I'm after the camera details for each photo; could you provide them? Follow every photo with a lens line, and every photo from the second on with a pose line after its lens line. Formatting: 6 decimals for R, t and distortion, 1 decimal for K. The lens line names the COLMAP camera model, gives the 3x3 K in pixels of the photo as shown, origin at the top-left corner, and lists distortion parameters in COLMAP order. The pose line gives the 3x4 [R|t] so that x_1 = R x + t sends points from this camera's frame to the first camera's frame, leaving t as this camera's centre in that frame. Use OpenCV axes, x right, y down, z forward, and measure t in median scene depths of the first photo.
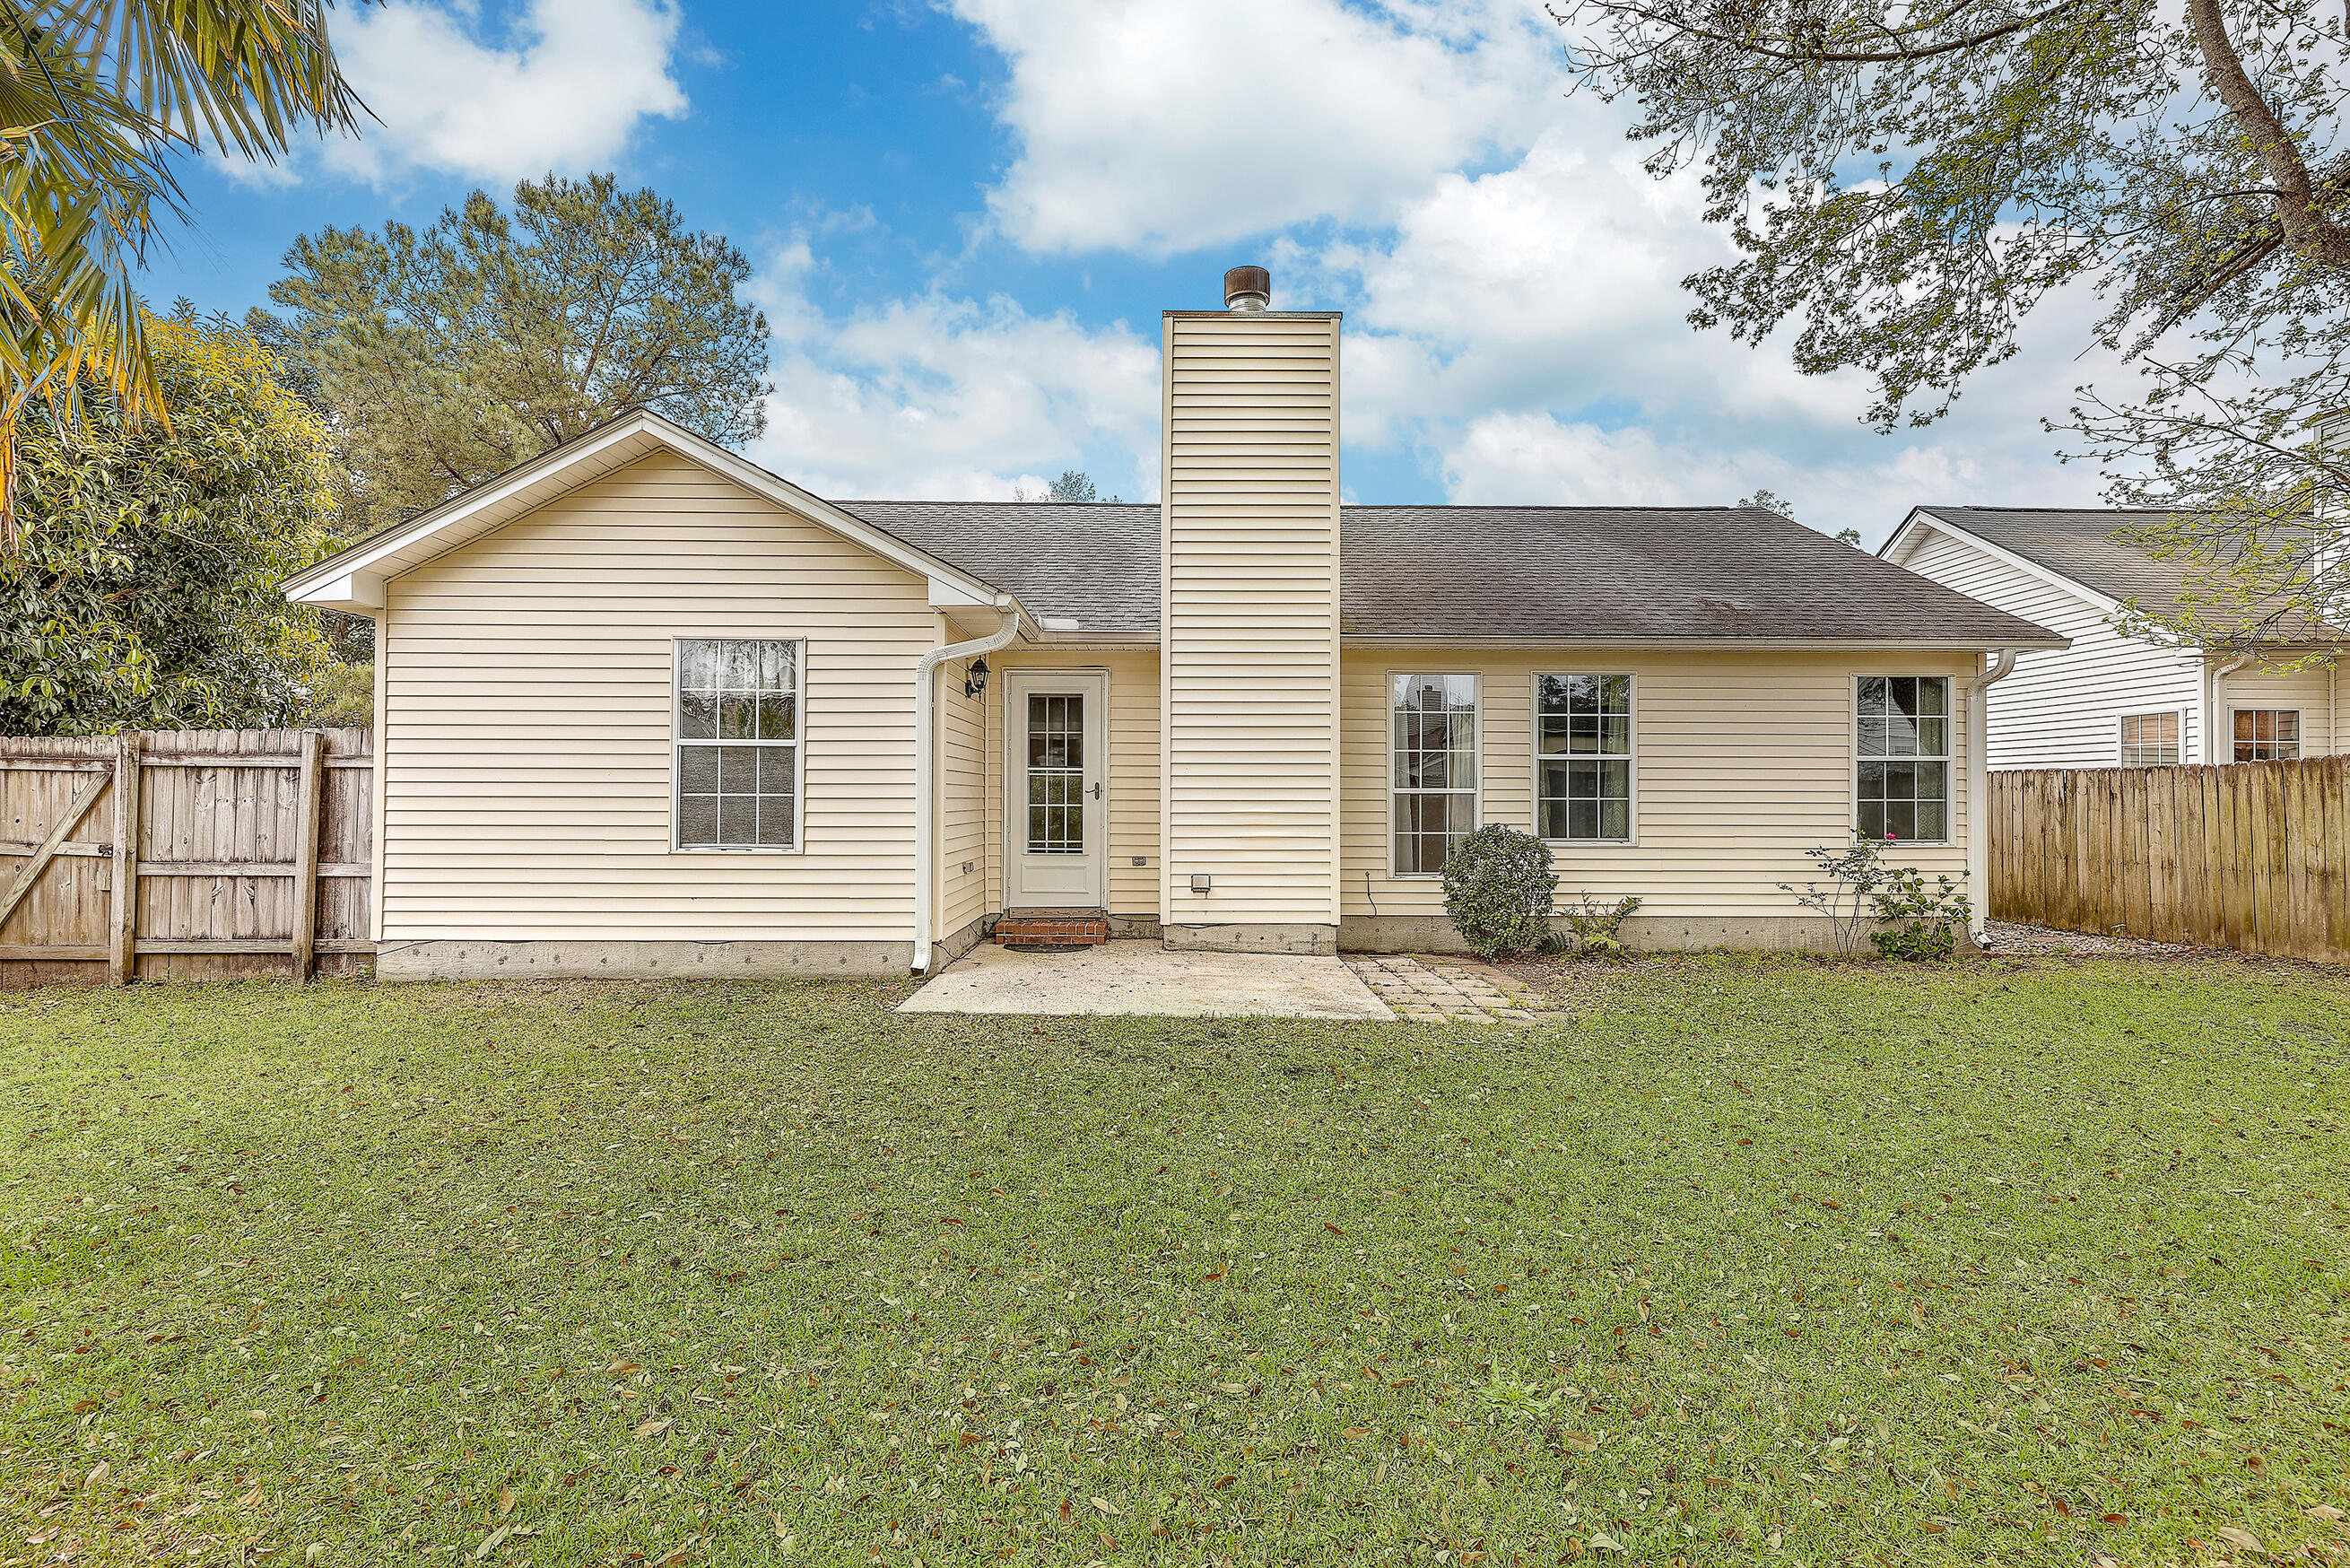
lens RADIAL K [[1140.1, 0, 1176.2], [0, 1140.1, 781.1], [0, 0, 1]] dist [0.004721, 0.000314]
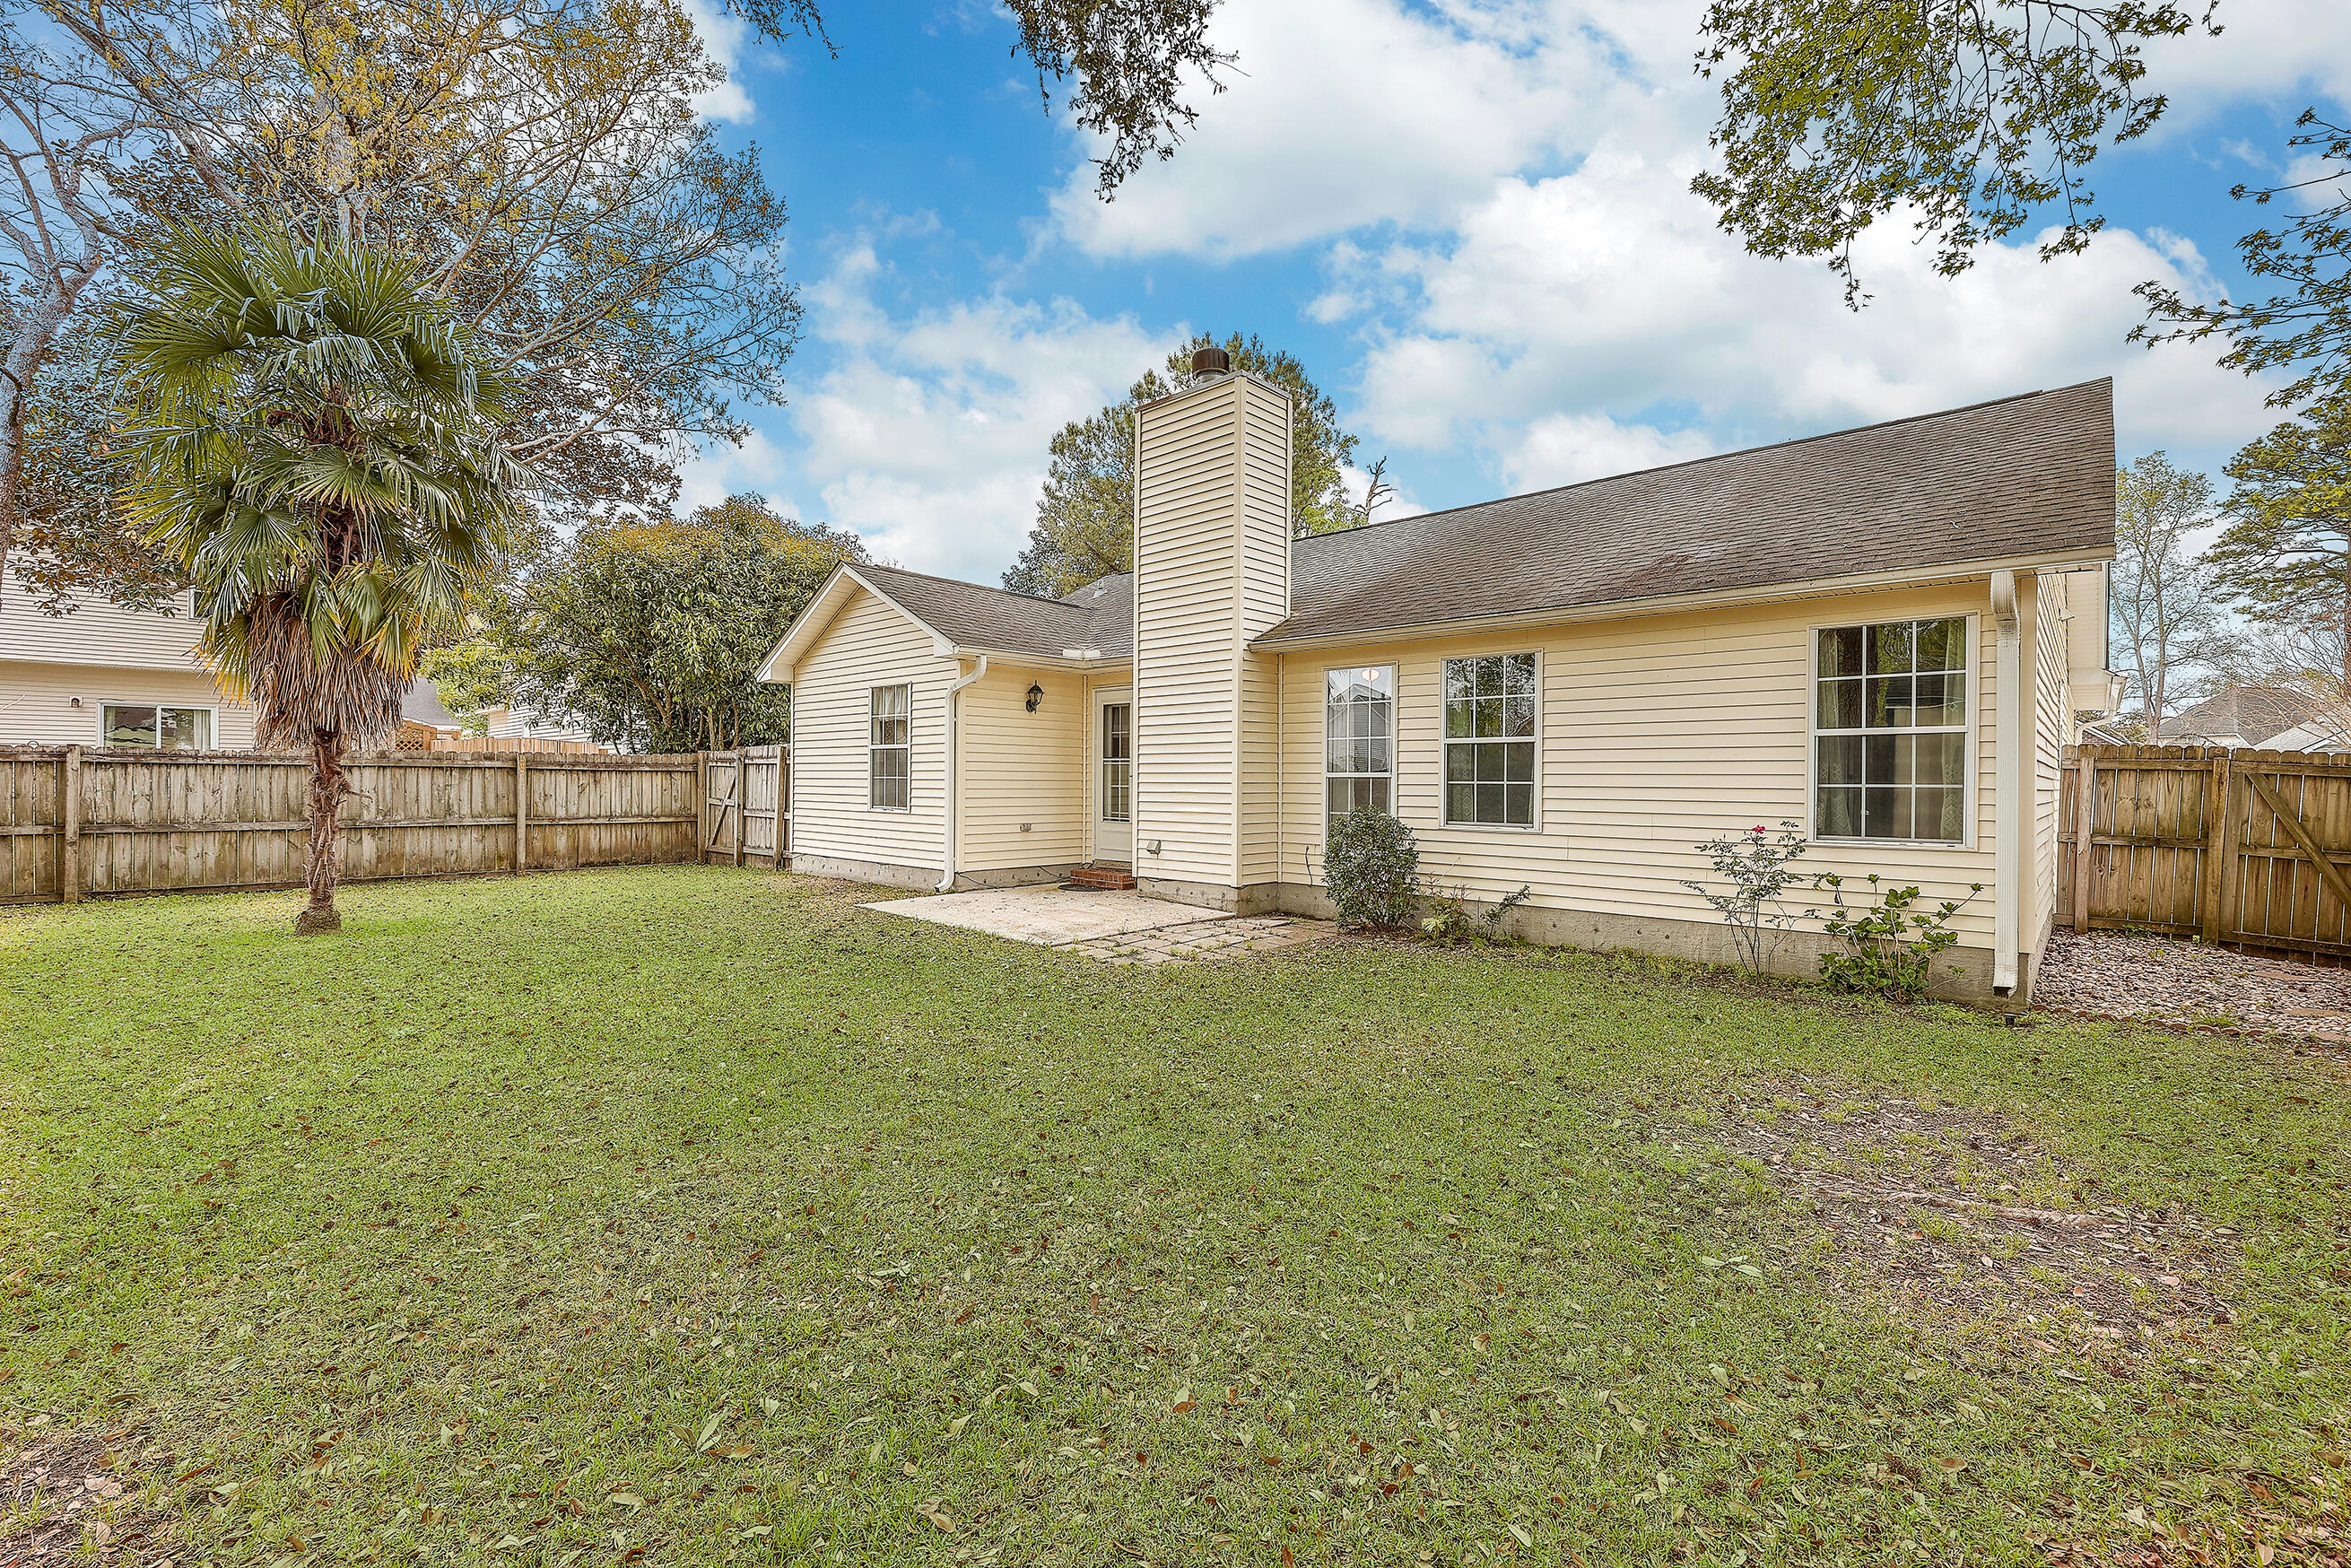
lens RADIAL K [[970.0, 0, 1178.3], [0, 970.0, 785.4], [0, 0, 1]] dist [0.001856, 0.000140]
pose [[0.719448, 0.004318, -0.694533, 0.753549], [0.005518, 0.999914, 0.011932, 0.006776], [0.694525, -0.012417, 0.719362, 0.216739]]
